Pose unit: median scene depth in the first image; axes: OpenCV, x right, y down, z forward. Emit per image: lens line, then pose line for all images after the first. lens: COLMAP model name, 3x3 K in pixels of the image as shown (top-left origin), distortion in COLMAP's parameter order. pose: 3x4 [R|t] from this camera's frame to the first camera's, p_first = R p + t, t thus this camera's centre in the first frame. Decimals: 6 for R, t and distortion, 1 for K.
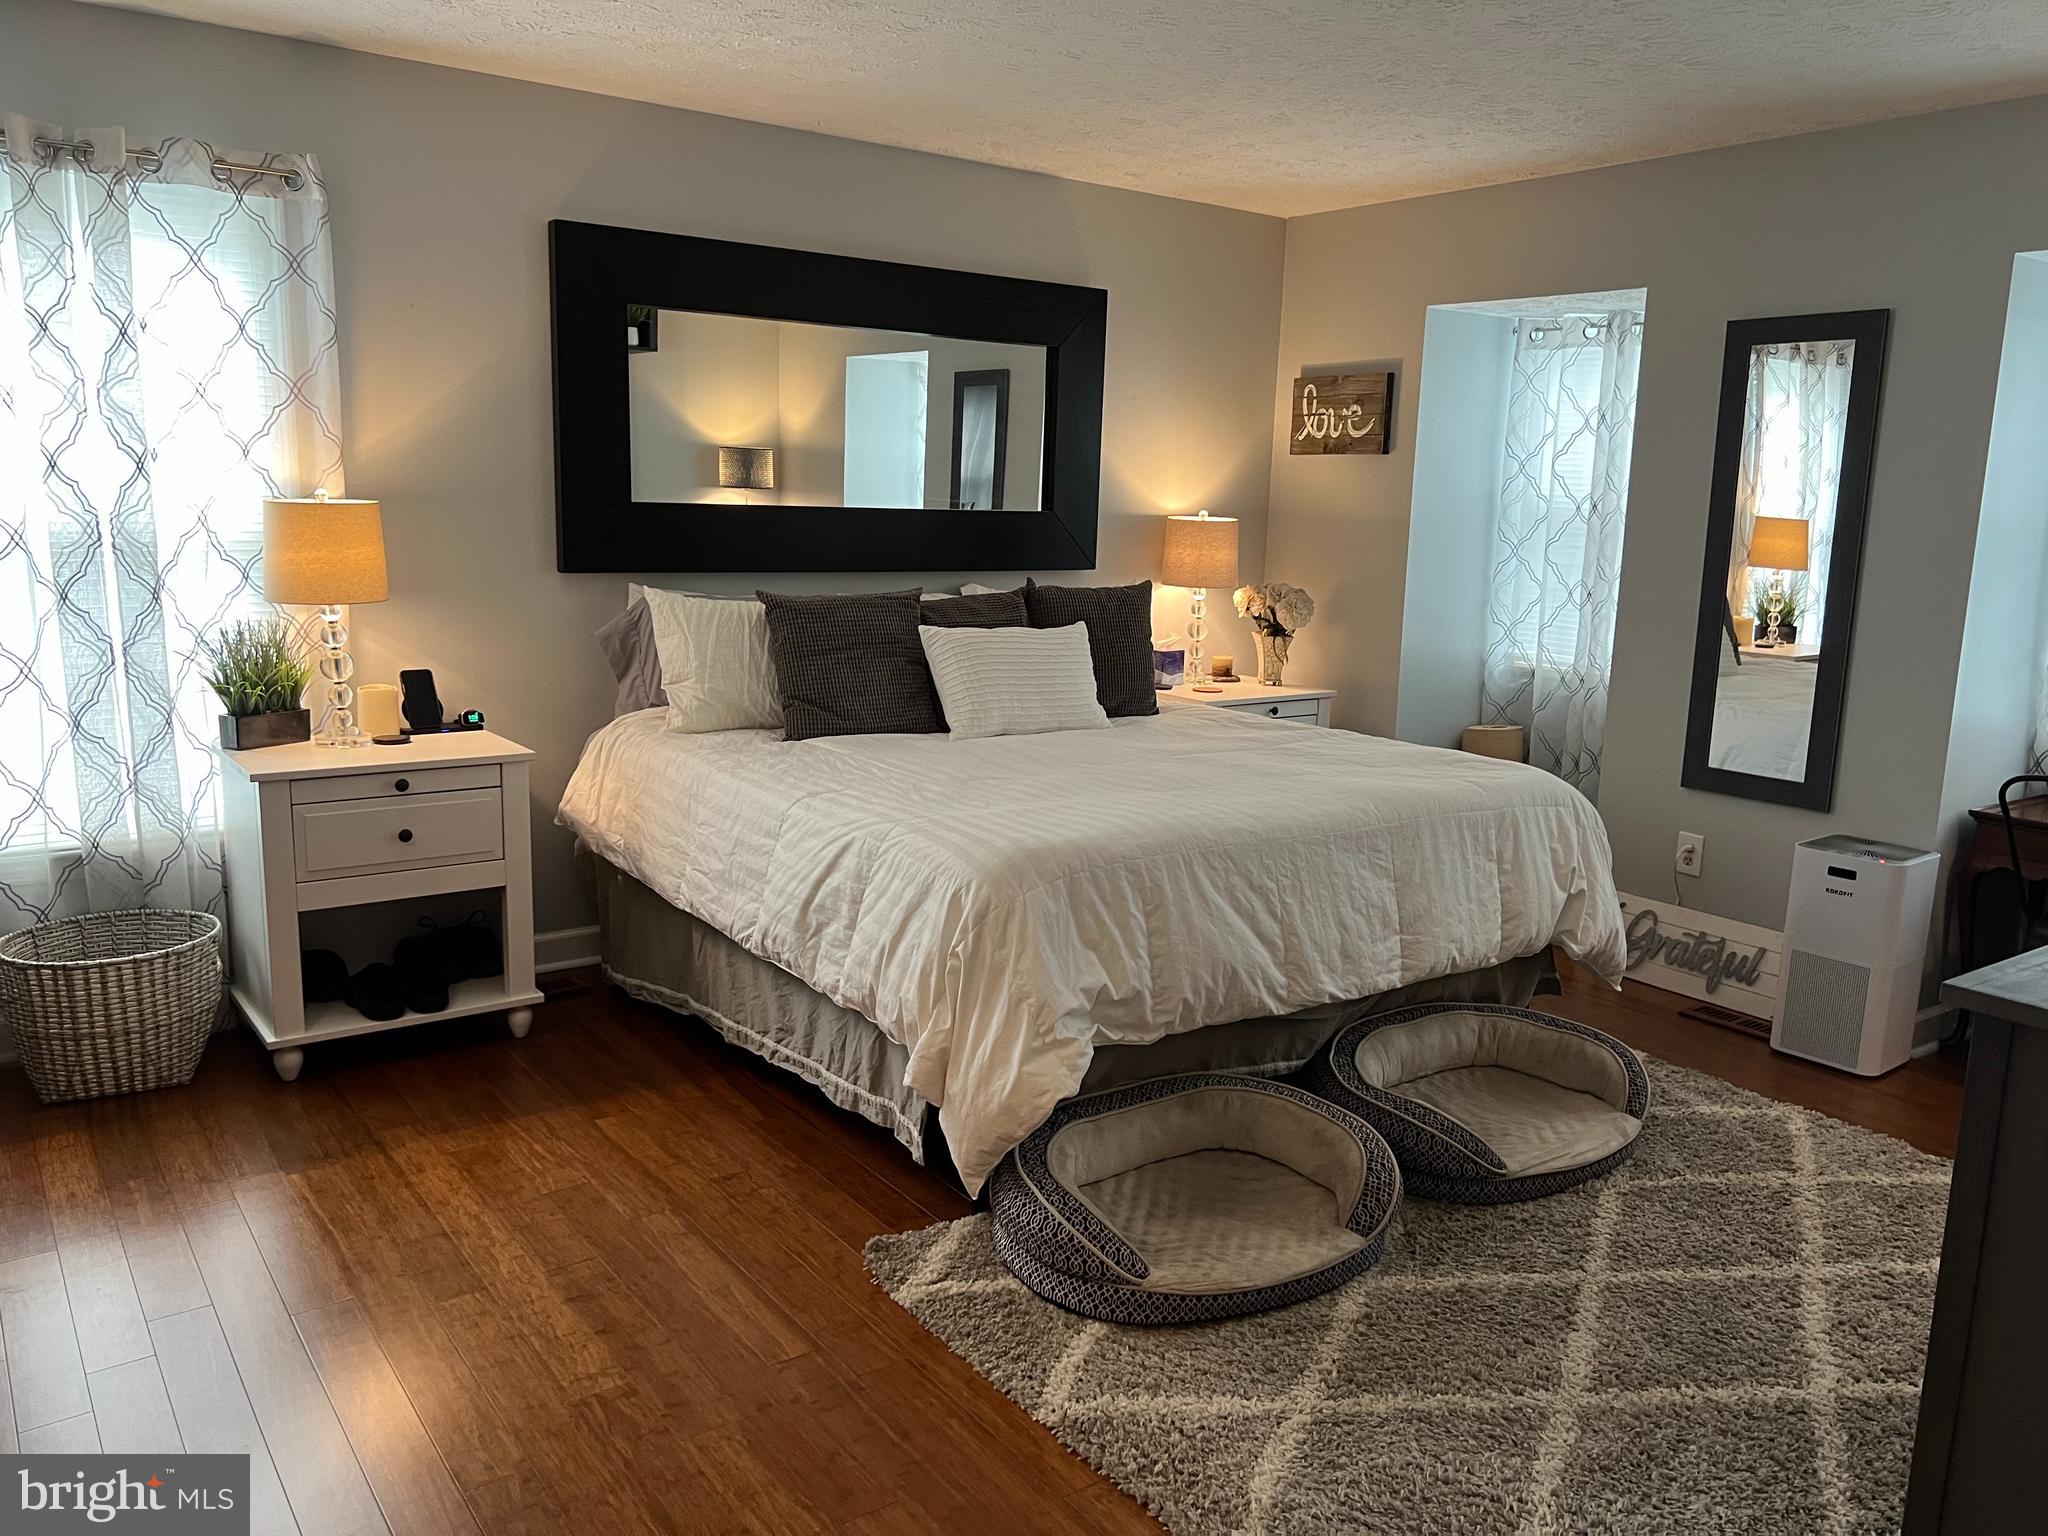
lens RADIAL K [[1521.6, 0, 1024.0], [0, 1521.6, 768.0], [0, 0, 1]] dist [0.090079, -0.101060]
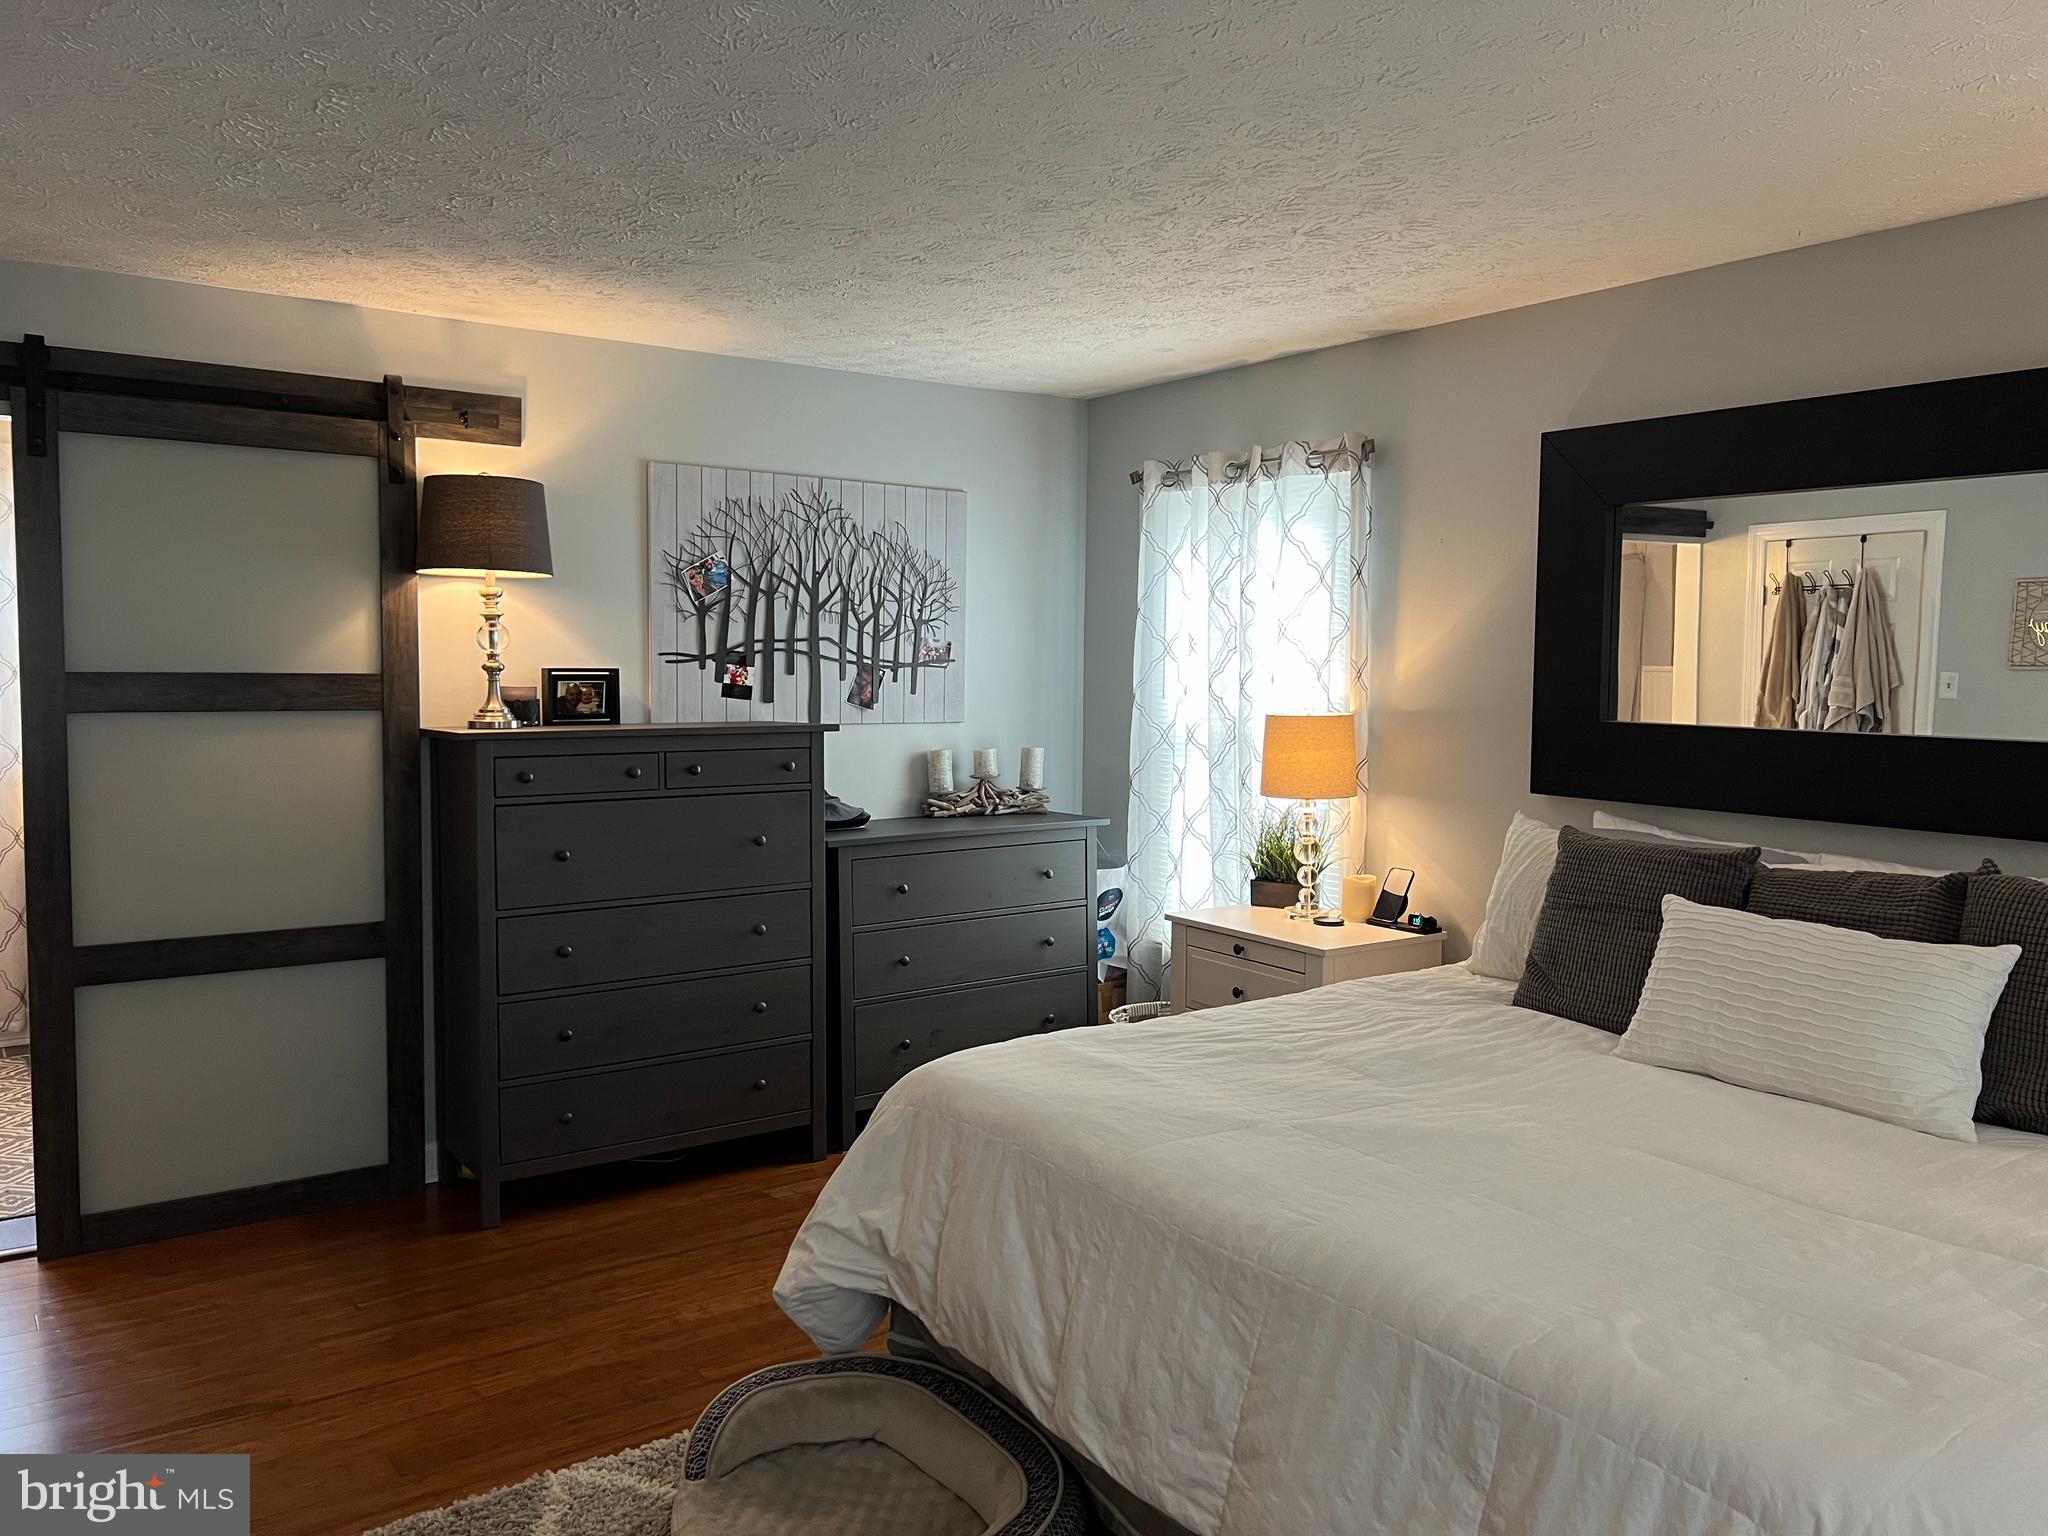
lens RADIAL K [[1521.6, 0, 1024.0], [0, 1521.6, 768.0], [0, 0, 1]] dist [0.090079, -0.101060]
pose [[-0.007526, 0.046599, -0.998885, 0.749619], [-0.191052, 0.980445, 0.047178, -0.147461], [0.981551, 0.191194, 0.001524, 0.802460]]
